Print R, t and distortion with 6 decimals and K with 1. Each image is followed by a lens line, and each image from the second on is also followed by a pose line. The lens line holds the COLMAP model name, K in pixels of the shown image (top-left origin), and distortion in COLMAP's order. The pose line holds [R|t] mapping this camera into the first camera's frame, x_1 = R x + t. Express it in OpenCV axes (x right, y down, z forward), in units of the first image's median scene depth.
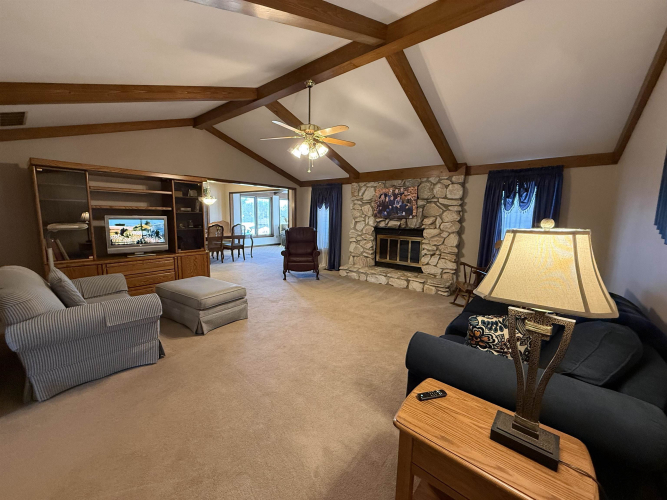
lens RADIAL K [[262.7, 0, 332.6], [0, 262.7, 251.0], [0, 0, 1]] dist [-0.002686, -0.000421]
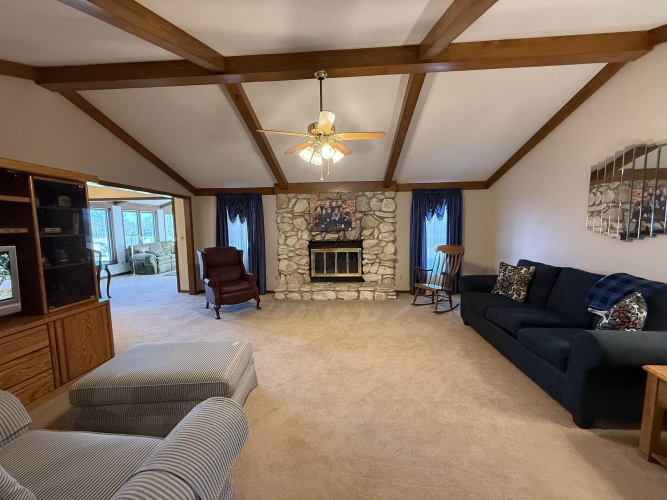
lens RADIAL K [[262.7, 0, 336.3], [0, 262.7, 251.9], [0, 0, 1]] dist [-0.002686, -0.000421]
pose [[0.815171, -0.086525, 0.572721, -0.356941], [0.108943, 0.994036, -0.004886, -0.043454], [-0.568883, 0.066377, 0.819736, 0.203456]]
